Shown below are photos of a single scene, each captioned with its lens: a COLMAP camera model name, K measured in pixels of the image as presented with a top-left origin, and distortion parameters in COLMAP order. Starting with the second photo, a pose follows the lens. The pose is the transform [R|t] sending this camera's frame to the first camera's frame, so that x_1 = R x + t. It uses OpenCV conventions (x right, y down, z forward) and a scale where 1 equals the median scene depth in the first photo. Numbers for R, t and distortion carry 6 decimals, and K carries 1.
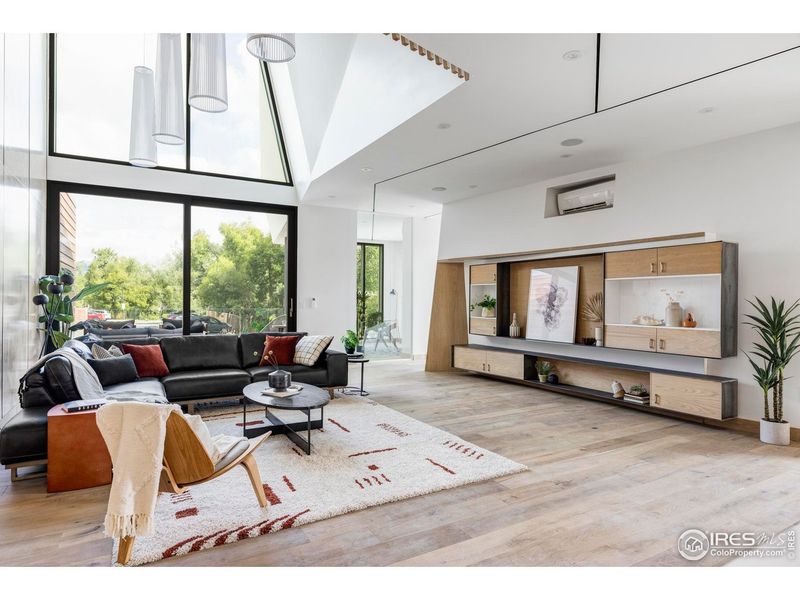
lens RADIAL K [[461.7, 0, 396.6], [0, 461.7, 299.0], [0, 0, 1]] dist [0.010930, 0.000044]
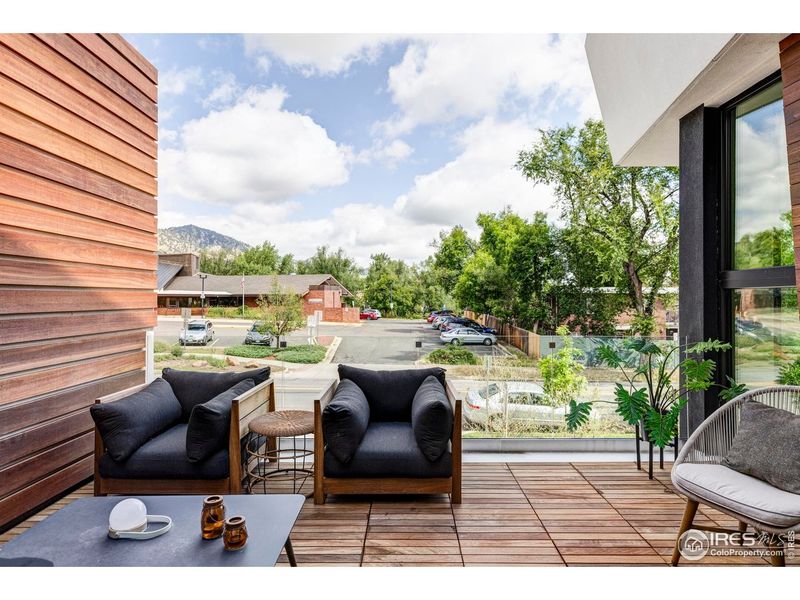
lens RADIAL K [[461.7, 0, 400.9], [0, 461.7, 298.9], [0, 0, 1]] dist [0.010930, 0.000044]
pose [[0.863617, -0.002517, -0.504142, -0.459213], [0.003630, 0.999993, 0.001226, -0.013254], [0.504135, -0.002888, 0.863620, 1.152929]]
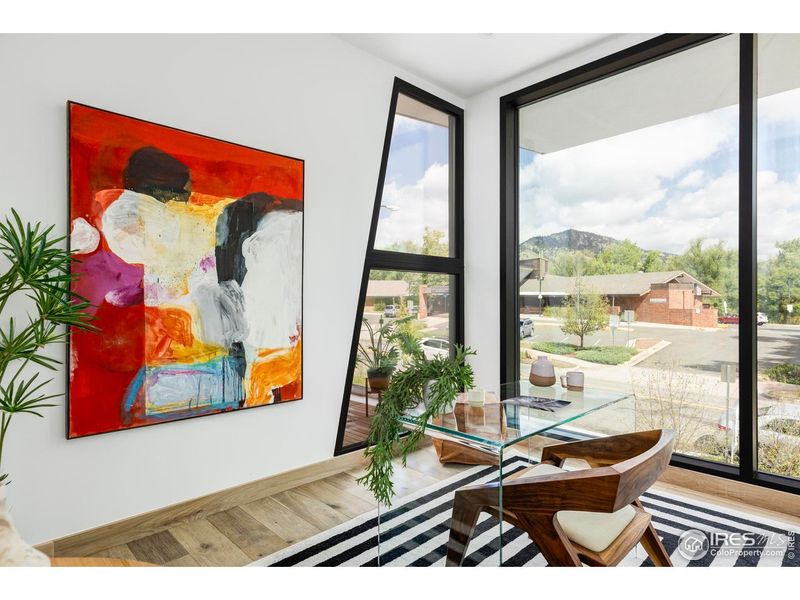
lens RADIAL K [[461.7, 0, 399.2], [0, 461.7, 292.8], [0, 0, 1]] dist [0.010930, 0.000044]
pose [[0.256487, -0.018792, -0.966365, 0.205327], [0.004267, 0.999823, -0.018310, 0.014575], [0.966538, 0.000572, 0.256522, 1.600994]]
